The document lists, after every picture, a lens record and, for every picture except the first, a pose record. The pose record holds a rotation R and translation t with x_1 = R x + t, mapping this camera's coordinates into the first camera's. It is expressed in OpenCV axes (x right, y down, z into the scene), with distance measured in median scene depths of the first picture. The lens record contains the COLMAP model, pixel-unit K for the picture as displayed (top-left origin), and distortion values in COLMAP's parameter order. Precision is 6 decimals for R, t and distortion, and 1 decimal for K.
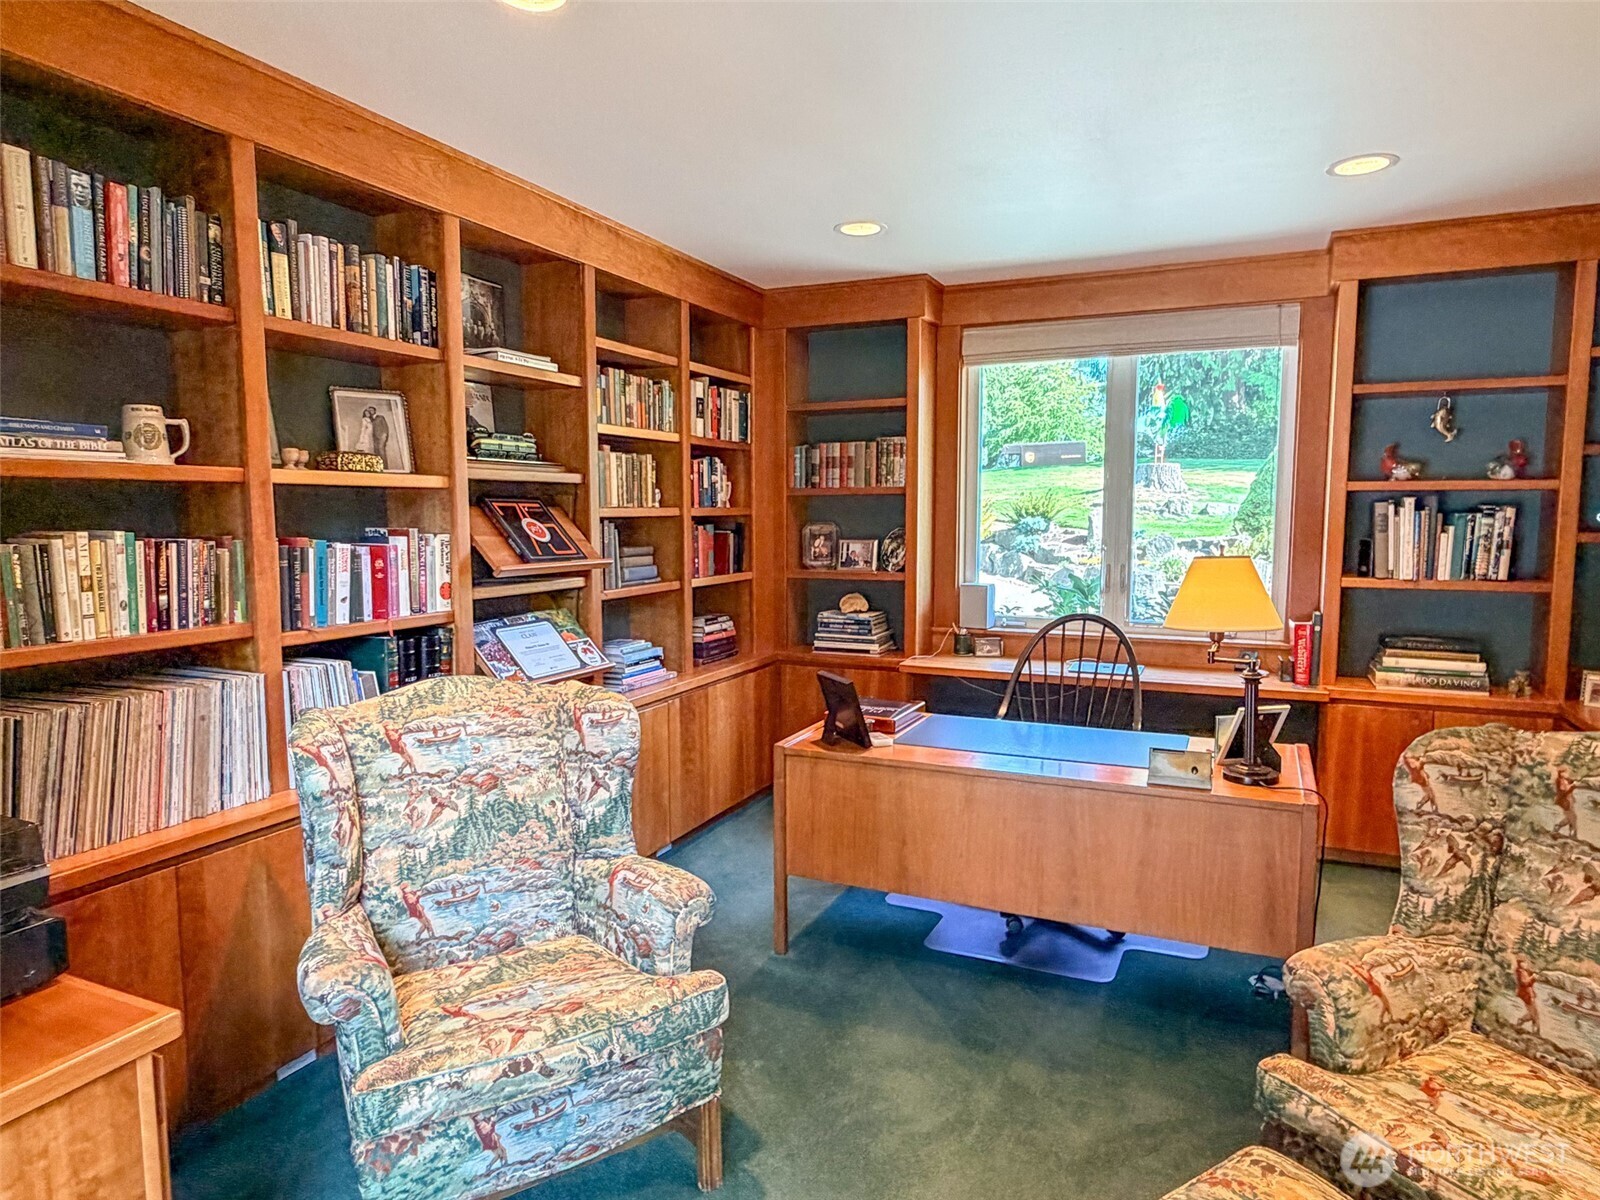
lens RADIAL K [[990.4, 0, 799.5], [0, 990.4, 598.3], [0, 0, 1]] dist [-0.000063, -0.000859]
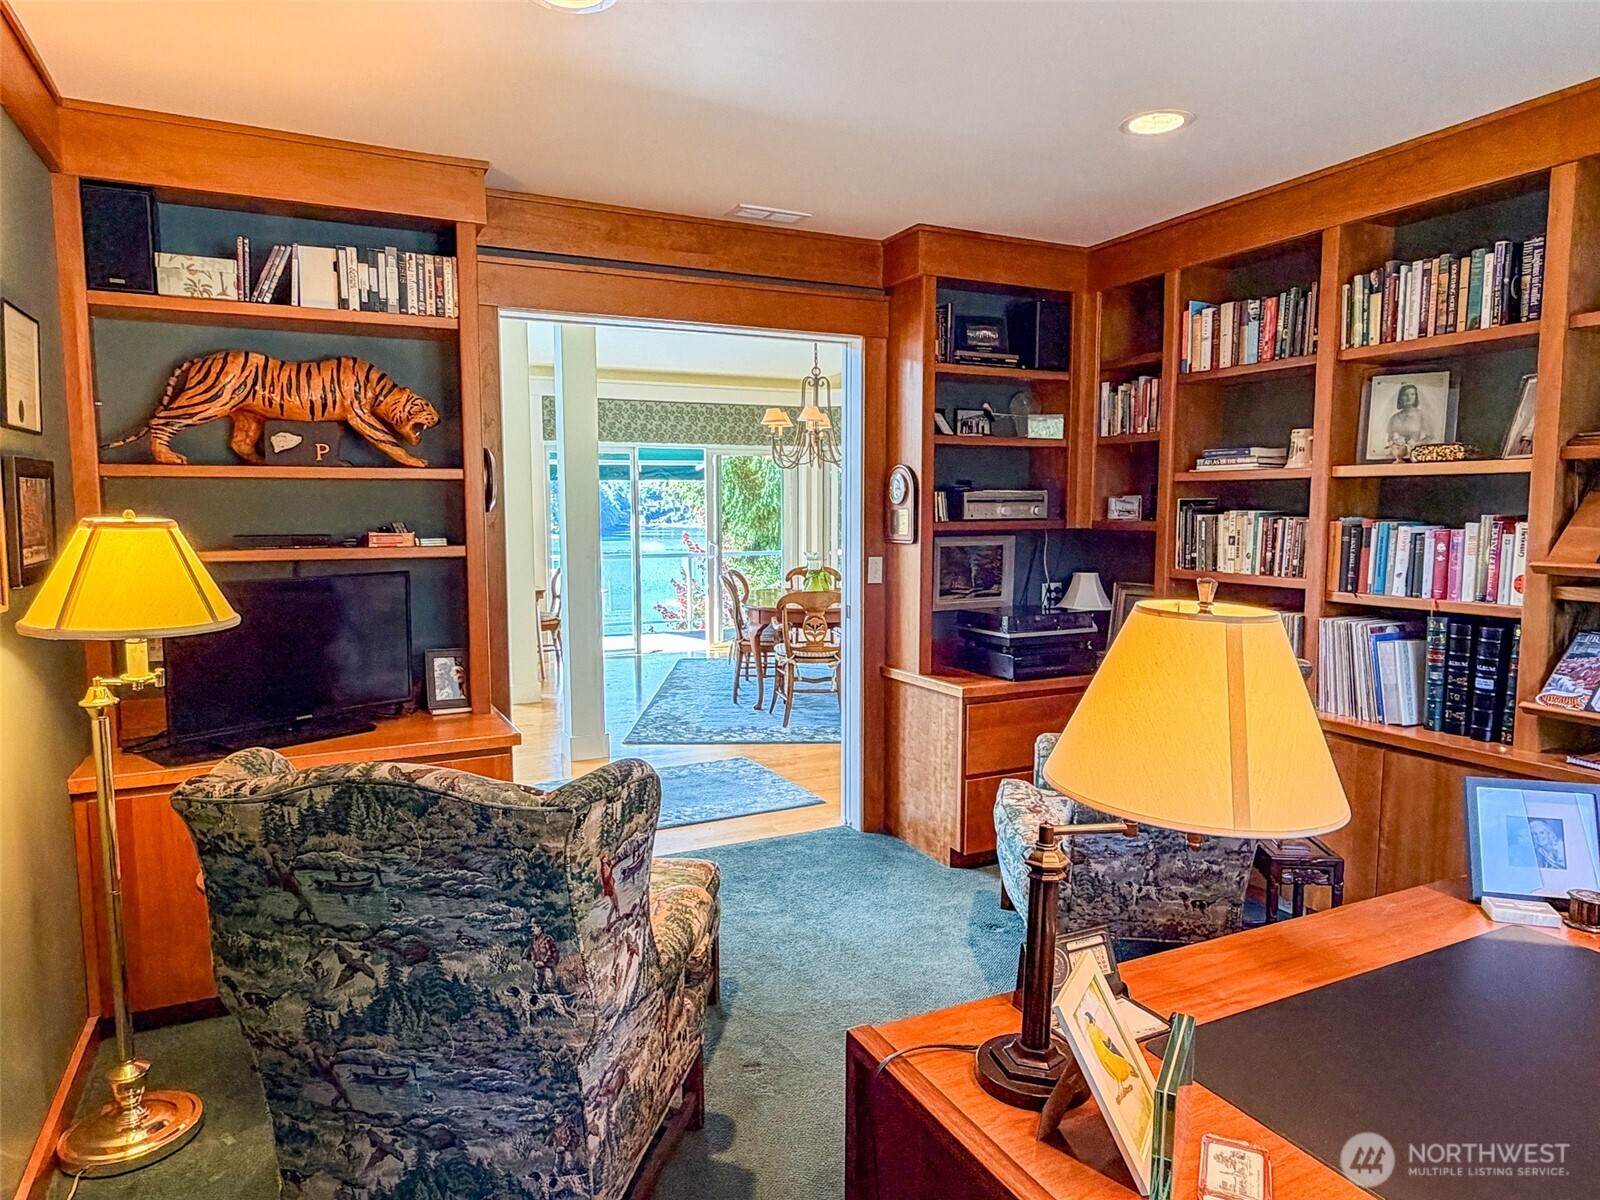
lens RADIAL K [[990.4, 0, 798.2], [0, 990.4, 601.5], [0, 0, 1]] dist [-0.000063, -0.000859]
pose [[-0.632773, 0.072284, -0.770956, 0.903659], [-0.071795, 0.985868, 0.151360, -0.095563], [0.771002, 0.151127, -0.618641, 1.220965]]
